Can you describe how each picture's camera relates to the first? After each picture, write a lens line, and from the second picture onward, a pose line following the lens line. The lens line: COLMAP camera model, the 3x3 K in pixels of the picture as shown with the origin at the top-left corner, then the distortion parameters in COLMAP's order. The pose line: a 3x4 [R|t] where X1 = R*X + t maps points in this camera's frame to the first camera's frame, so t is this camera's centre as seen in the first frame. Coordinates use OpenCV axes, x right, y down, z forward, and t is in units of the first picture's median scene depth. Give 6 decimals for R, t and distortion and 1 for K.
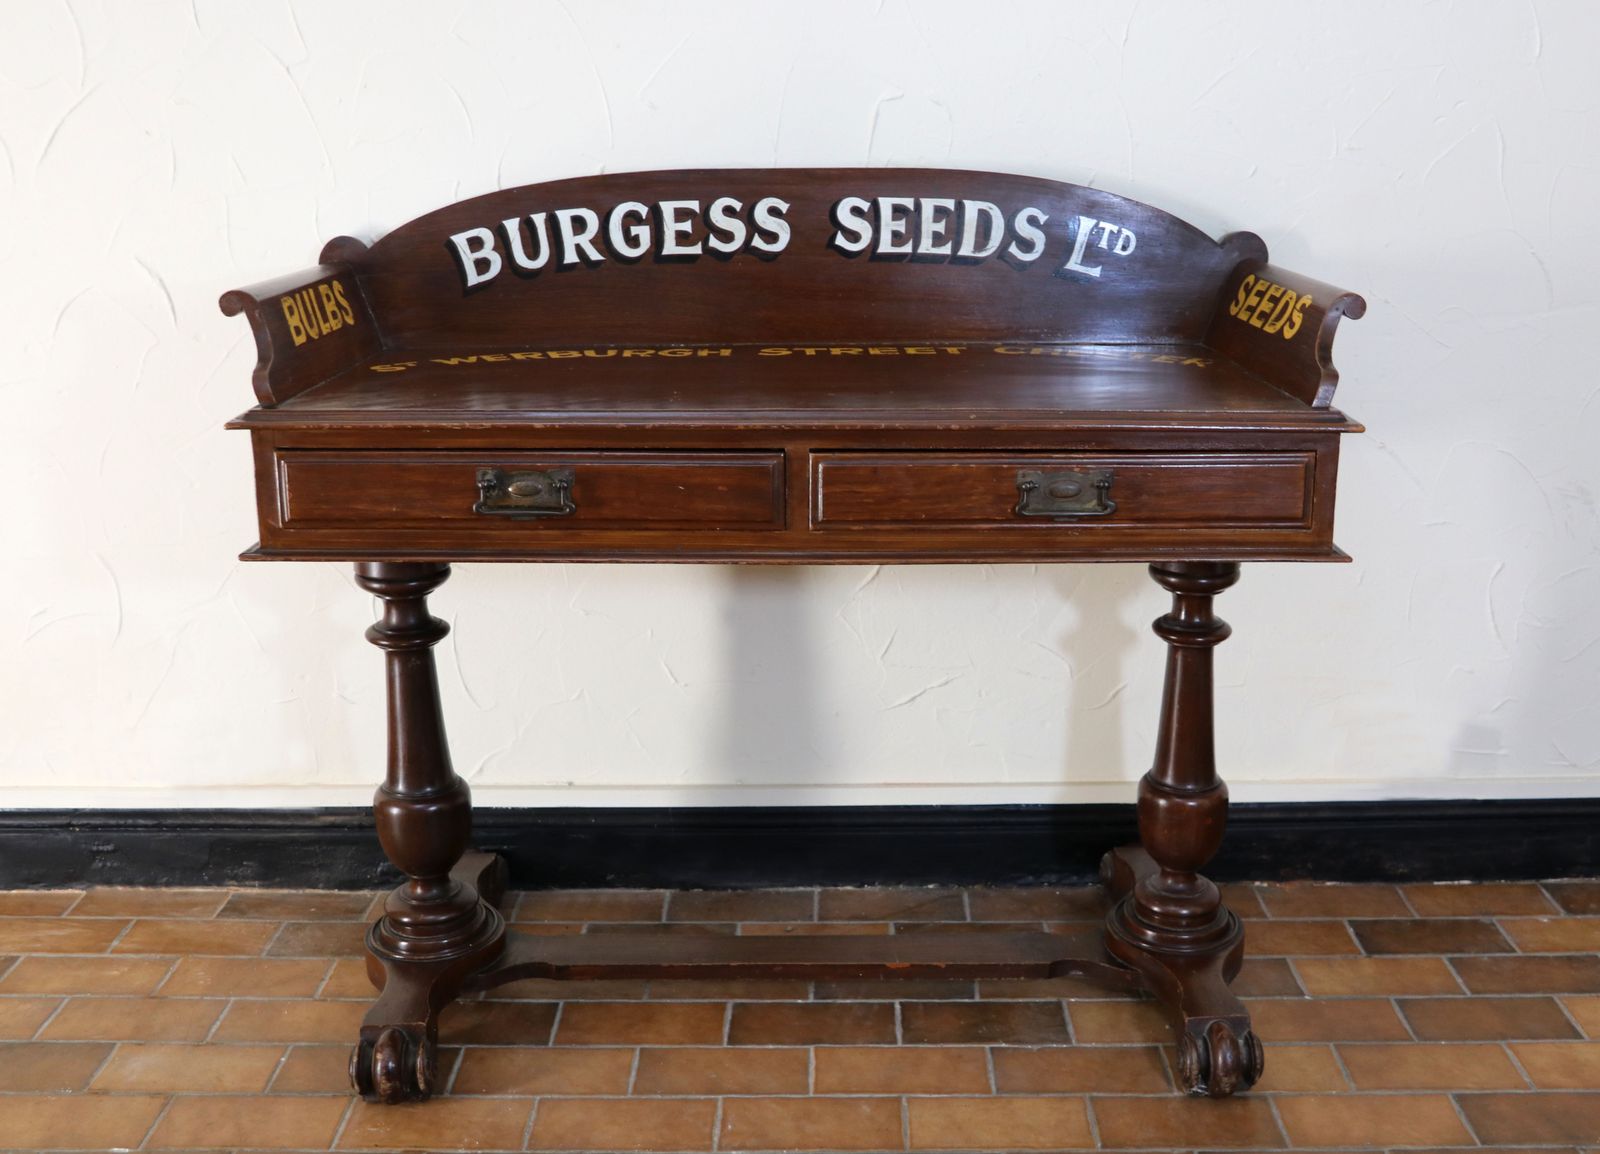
lens RADIAL K [[1731.0, 0, 843.5], [0, 1731.0, 583.2], [0, 0, 1]] dist [-0.061476, 0.000000]
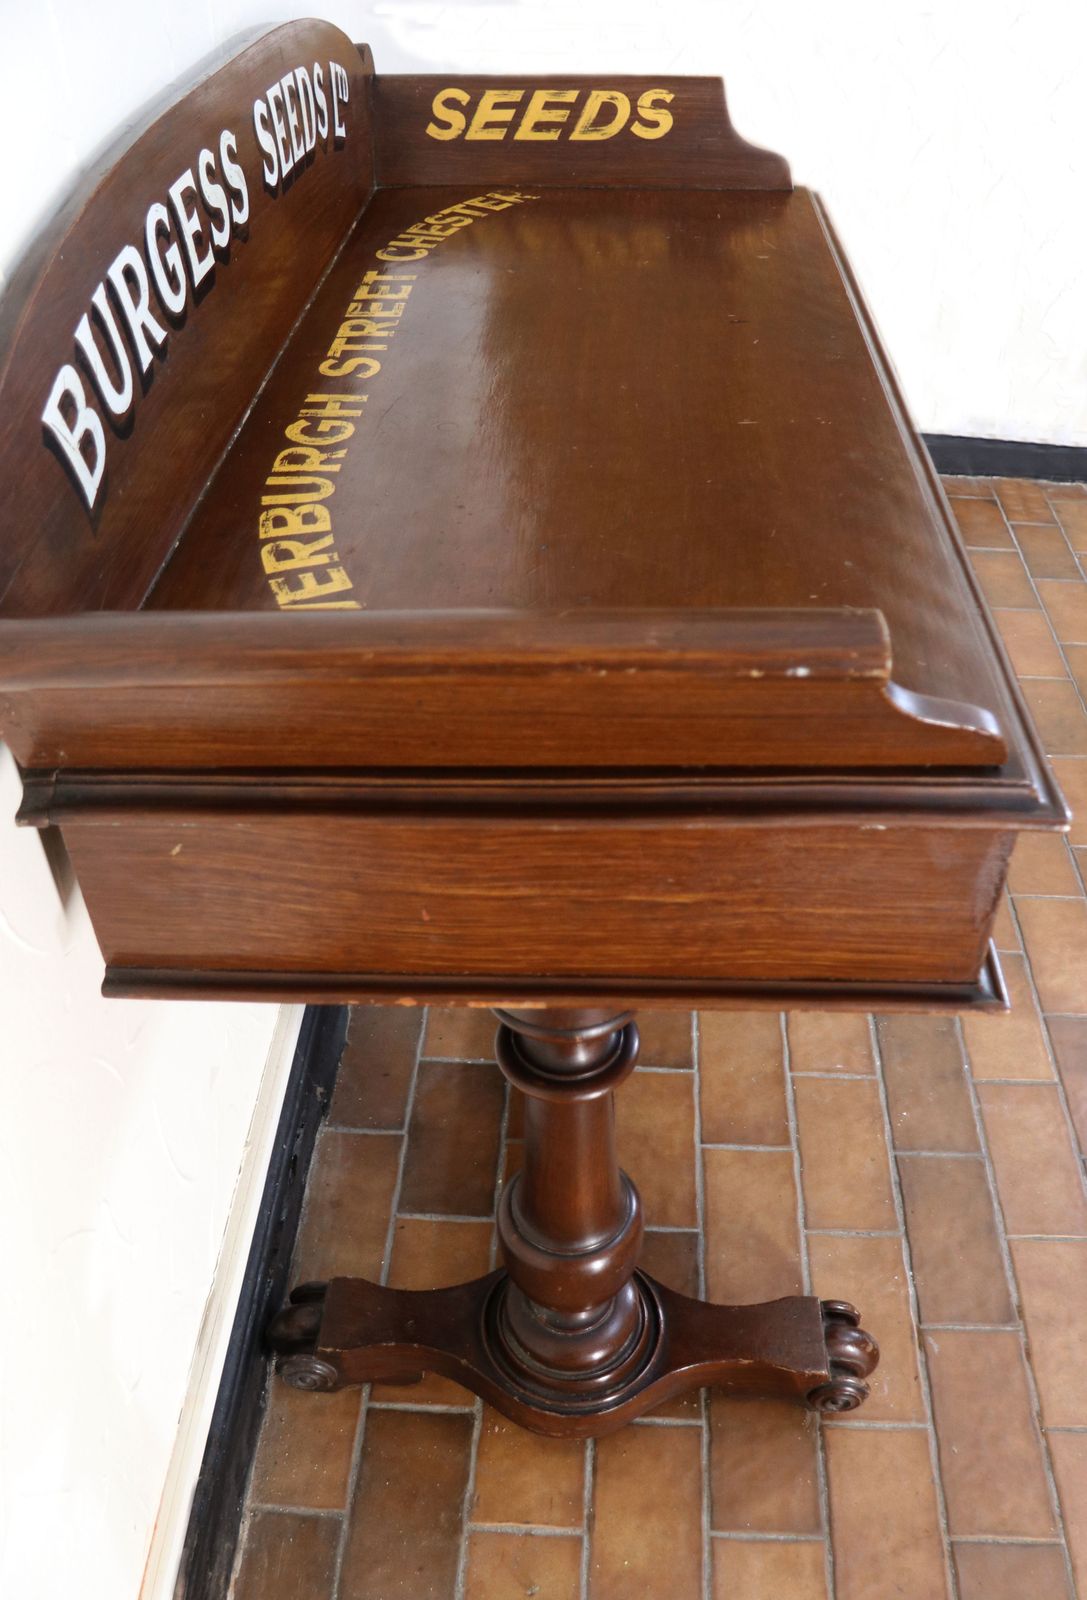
lens RADIAL K [[1349.4, 0, 606.7], [0, 1349.4, 835.2], [0, 0, 1]] dist [-0.114889, 0.001952]
pose [[0.034549, -0.652296, 0.757176, -0.517159], [0.257615, 0.737838, 0.623882, -0.285648], [-0.965630, 0.173505, 0.193533, 0.833422]]
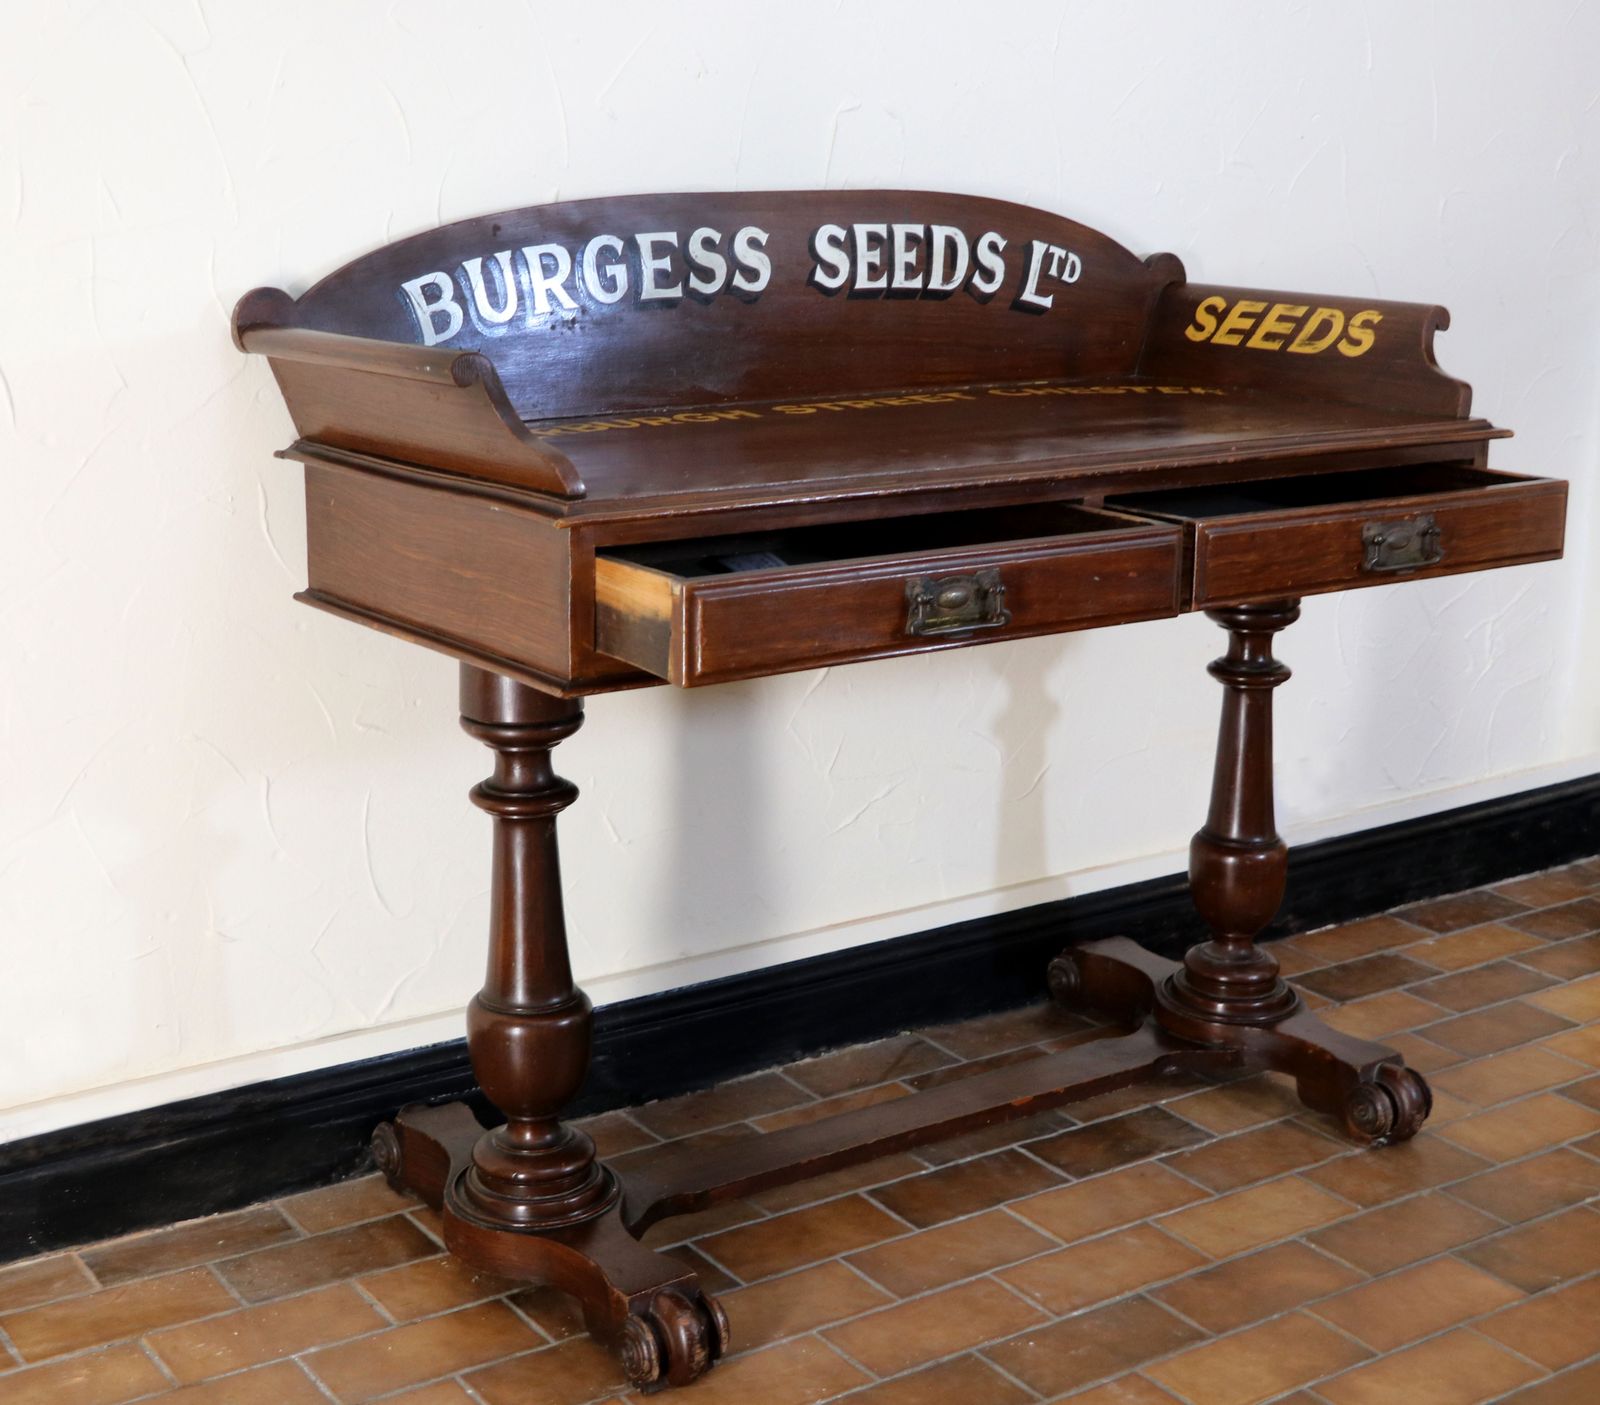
lens RADIAL K [[2472.5, 0, 780.5], [0, 2472.5, 690.3], [0, 0, 1]] dist [-0.014922, 0.000000]
pose [[0.824591, -0.121947, 0.552429, -0.714091], [0.142199, 0.989818, 0.006244, -0.007844], [-0.547566, 0.073406, 0.833537, 0.016396]]
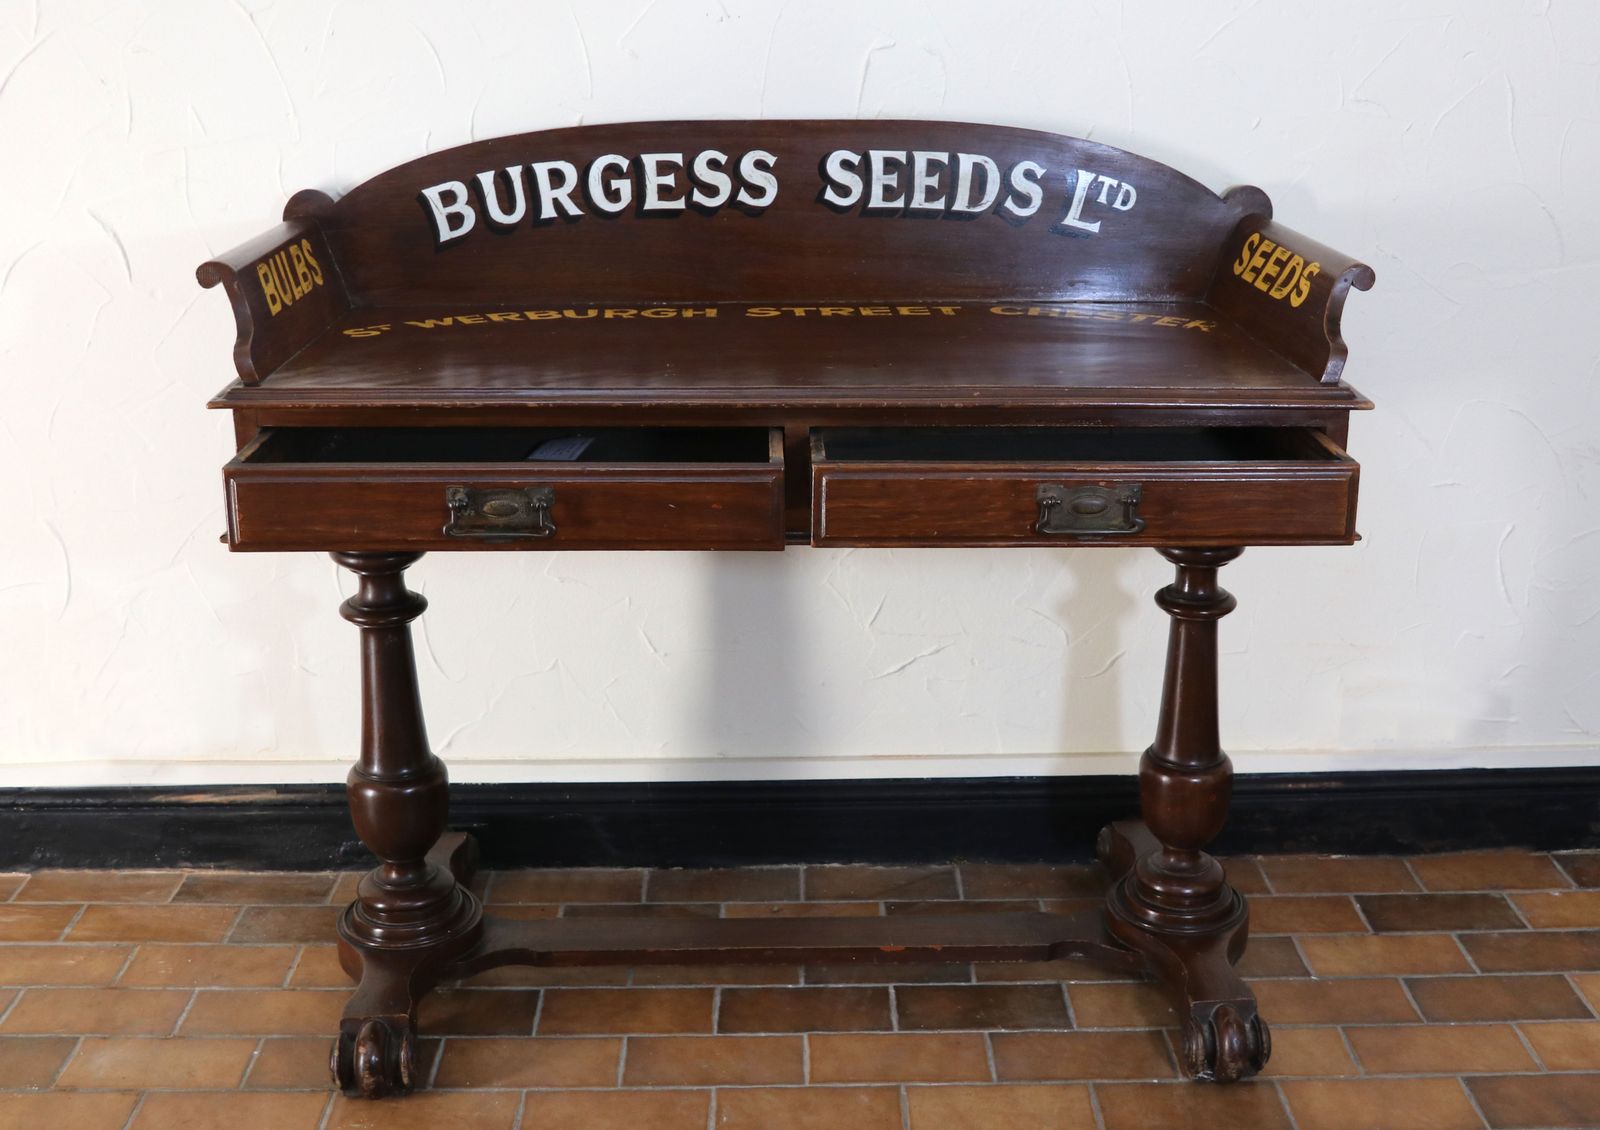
lens RADIAL K [[1924.9, 0, 836.1], [0, 1924.9, 505.4], [0, 0, 1]] dist [-0.070231, 0.000000]
pose [[0.999673, -0.002586, 0.025438, -0.026055], [0.002469, 0.999986, 0.004608, -0.030964], [-0.025450, -0.004544, 0.999666, -0.069046]]
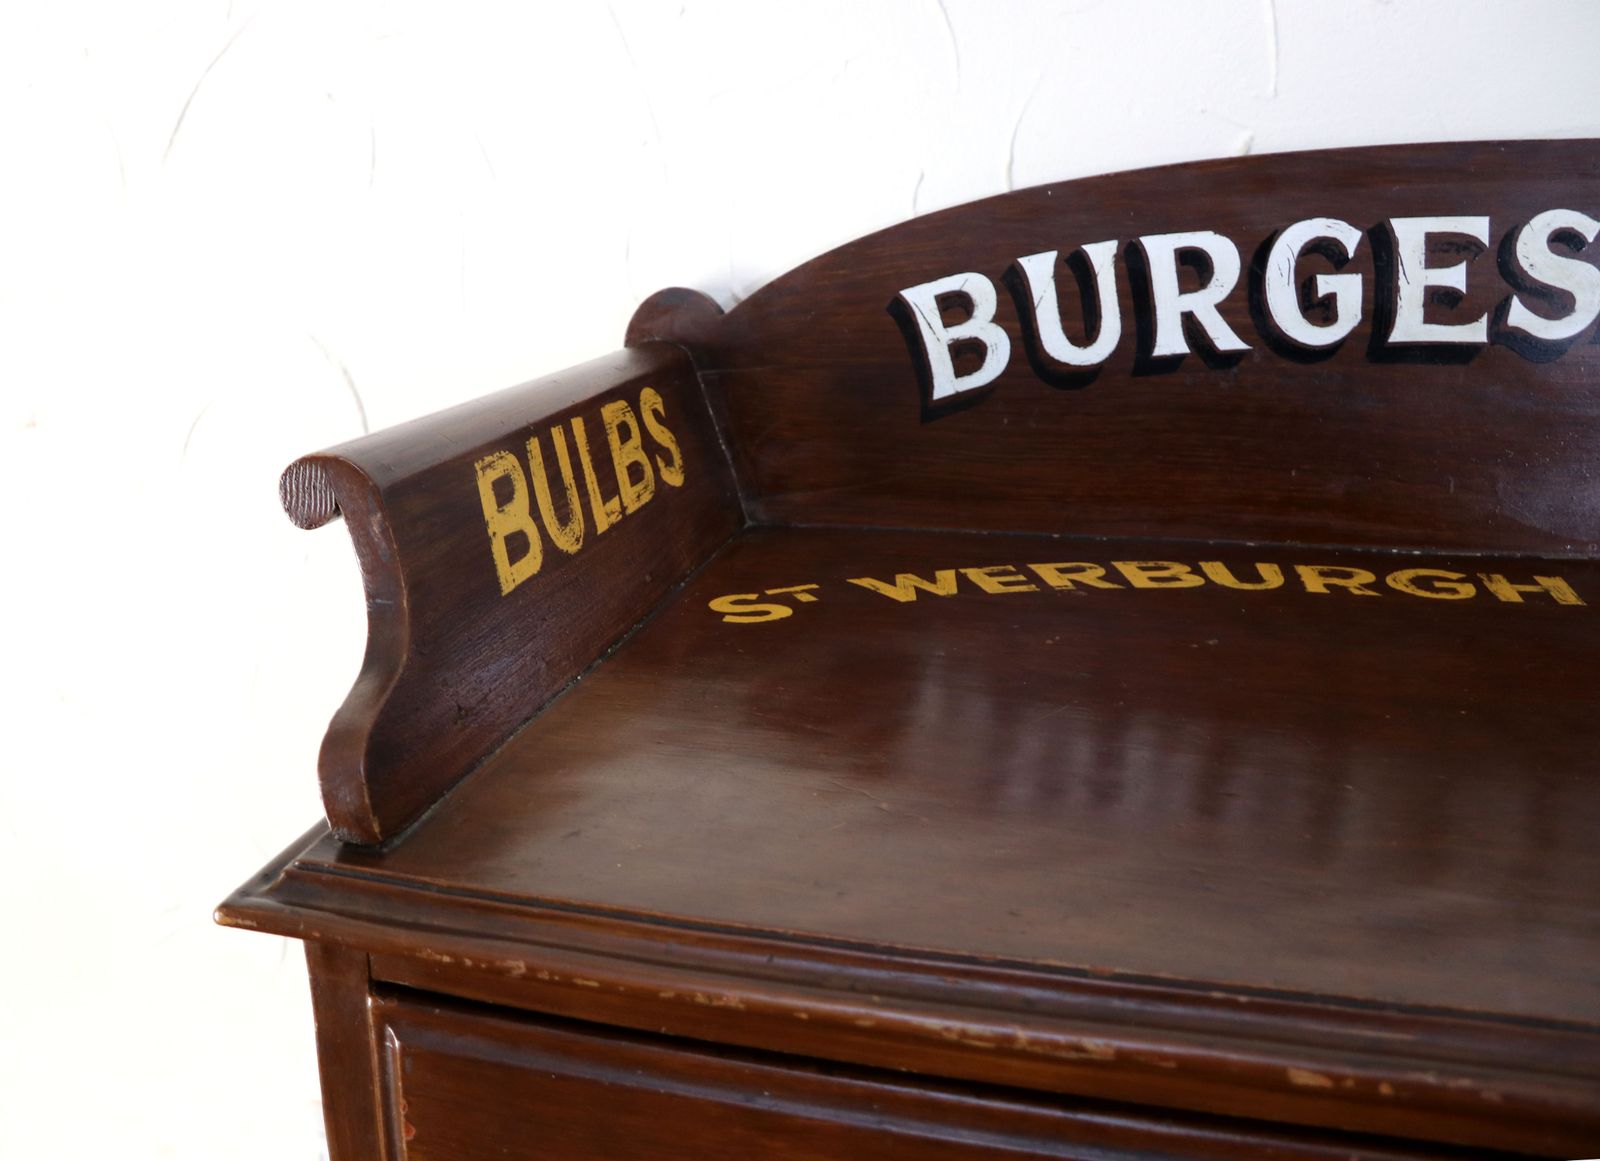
lens RADIAL K [[1494.9, 0, 687.5], [0, 1494.9, 506.8], [0, 0, 1]] dist [-0.106350, 0.000000]
pose [[0.952053, 0.047205, -0.302268, -0.160344], [-0.060109, 0.997629, -0.033529, -0.127780], [0.299969, 0.050090, 0.952633, 0.609887]]
